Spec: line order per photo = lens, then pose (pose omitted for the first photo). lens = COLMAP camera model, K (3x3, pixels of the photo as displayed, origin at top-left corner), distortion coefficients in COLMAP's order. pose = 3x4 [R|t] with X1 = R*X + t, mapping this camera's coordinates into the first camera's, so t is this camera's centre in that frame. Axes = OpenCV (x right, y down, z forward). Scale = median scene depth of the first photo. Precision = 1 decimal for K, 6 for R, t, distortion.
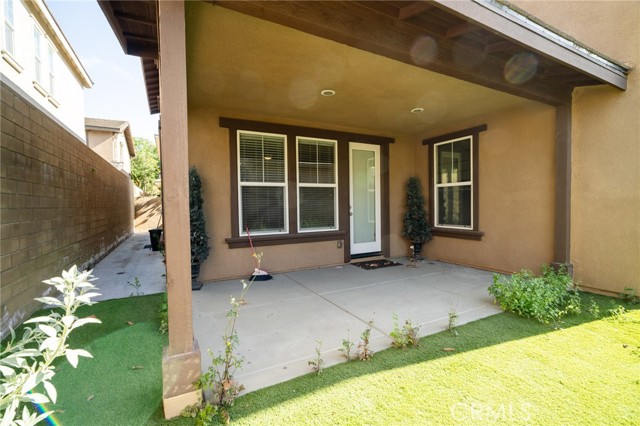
lens RADIAL K [[288.4, 0, 321.4], [0, 288.4, 211.1], [0, 0, 1]] dist [0.001640, 0.000534]
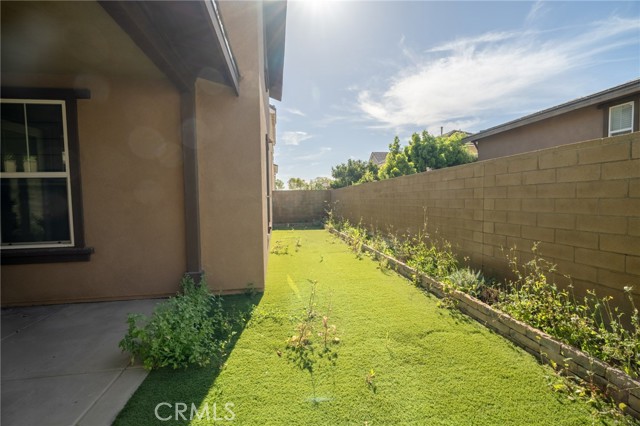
lens RADIAL K [[288.4, 0, 321.4], [0, 288.4, 211.1], [0, 0, 1]] dist [0.001640, 0.000534]
pose [[0.337570, -0.040474, 0.940430, 0.099694], [0.036353, 0.998890, 0.029941, -0.014970], [-0.940598, 0.024080, 0.338667, 0.248281]]
